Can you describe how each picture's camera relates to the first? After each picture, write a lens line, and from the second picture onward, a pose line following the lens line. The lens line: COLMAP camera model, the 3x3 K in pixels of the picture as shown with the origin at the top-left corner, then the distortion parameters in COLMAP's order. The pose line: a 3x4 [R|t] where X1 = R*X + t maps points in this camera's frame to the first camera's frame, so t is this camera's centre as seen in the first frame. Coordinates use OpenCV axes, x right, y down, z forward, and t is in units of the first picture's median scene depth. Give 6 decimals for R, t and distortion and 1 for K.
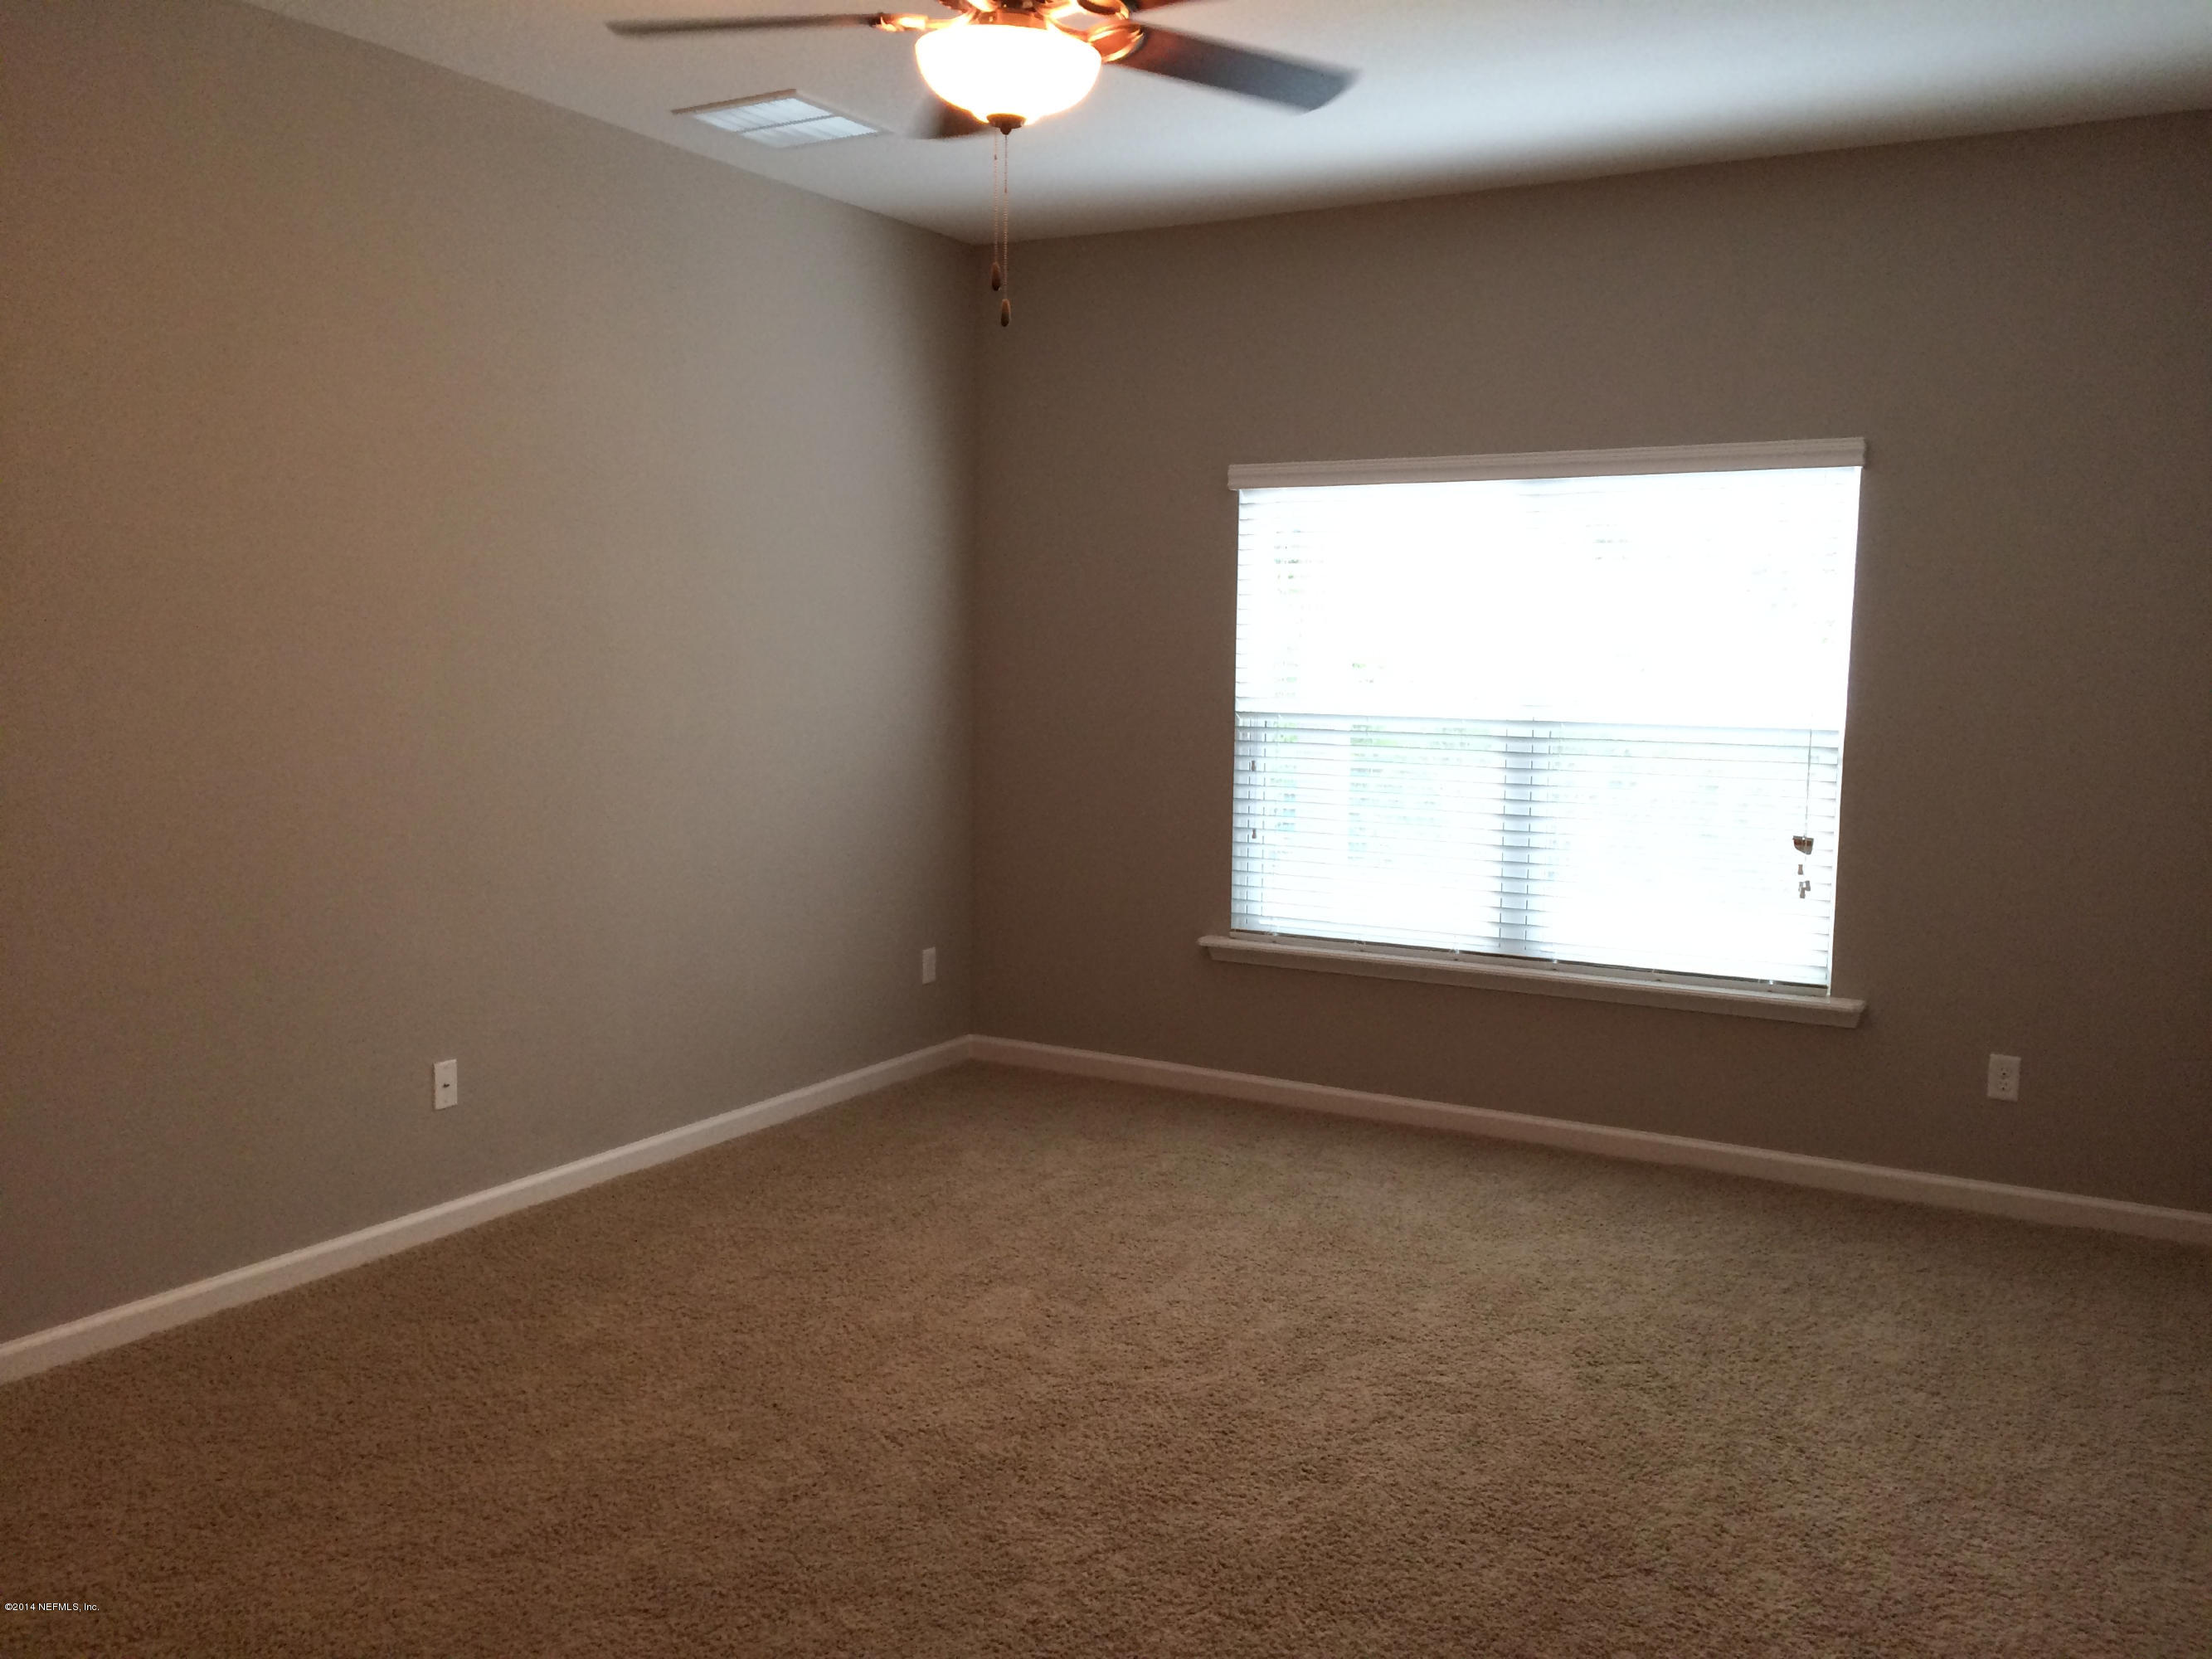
lens RADIAL K [[1898.7, 0, 1105.4], [0, 1898.7, 844.6], [0, 0, 1]] dist [0.079830, -0.099433]
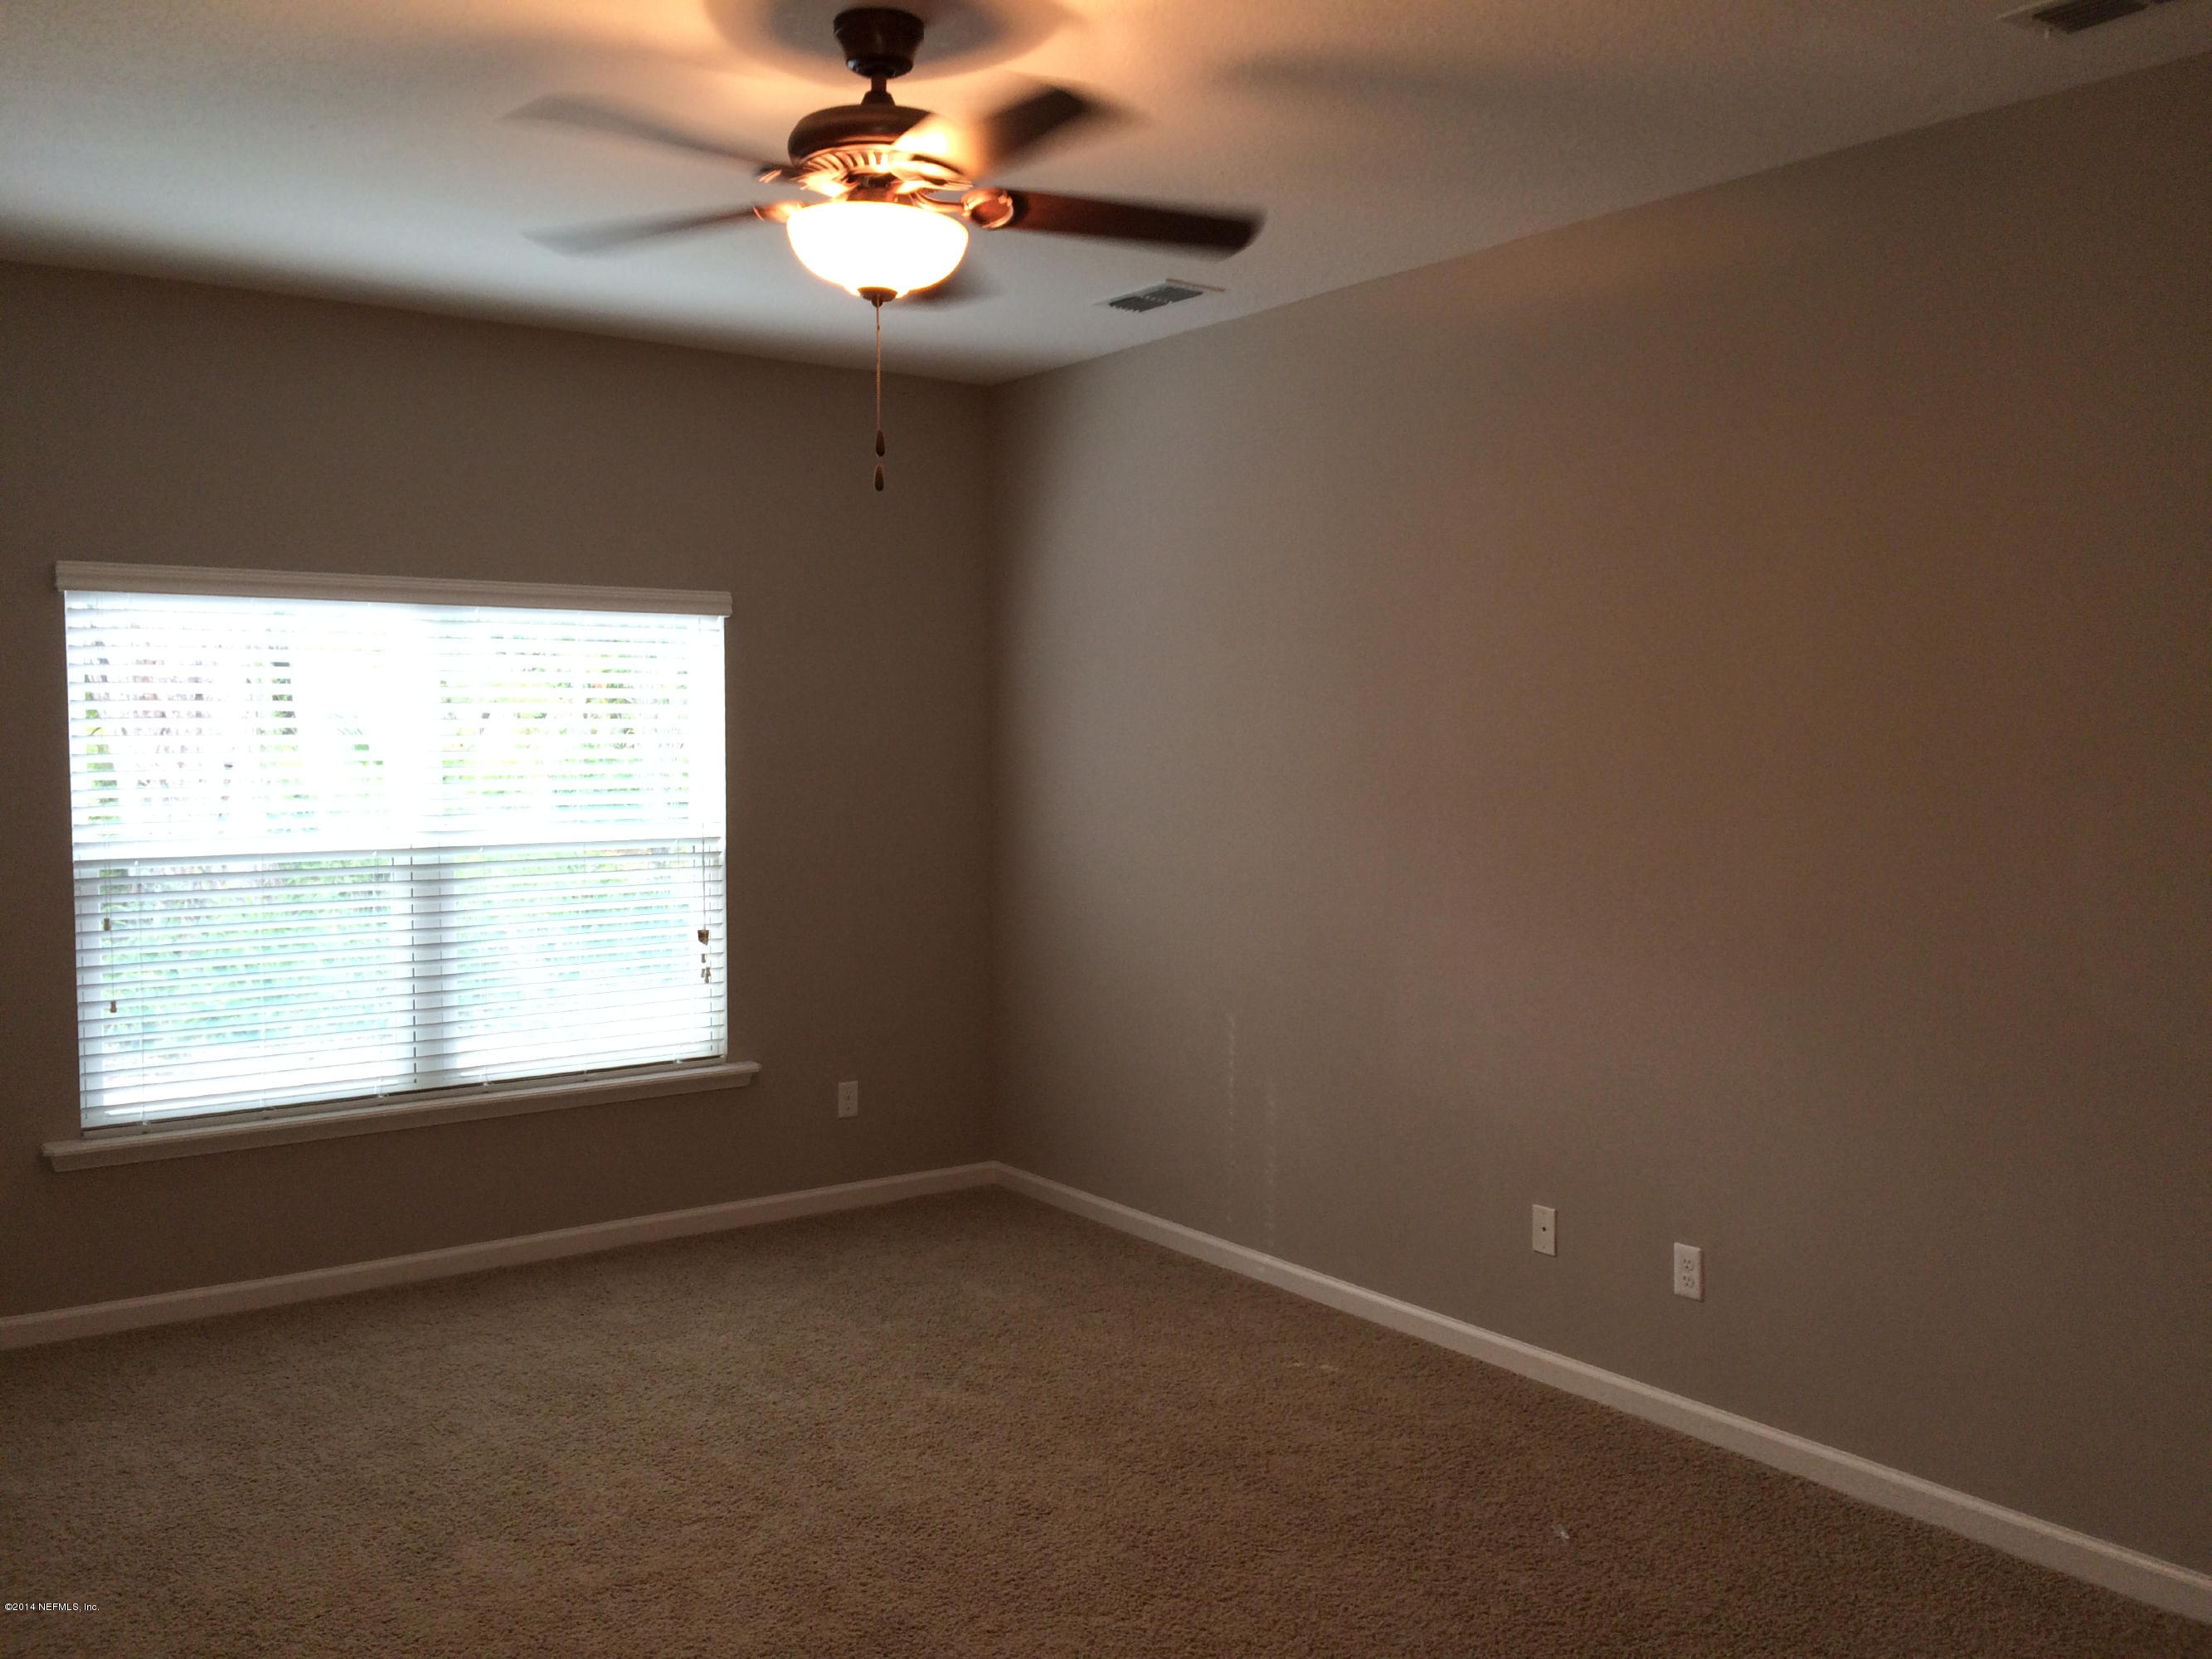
lens RADIAL K [[1898.7, 0, 1092.8], [0, 1898.7, 820.4], [0, 0, 1]] dist [0.079830, -0.099433]
pose [[0.410496, -0.056022, 0.910140, -0.533849], [0.107843, 0.994089, 0.012550, -0.053930], [-0.905463, 0.093001, 0.414111, 0.276845]]
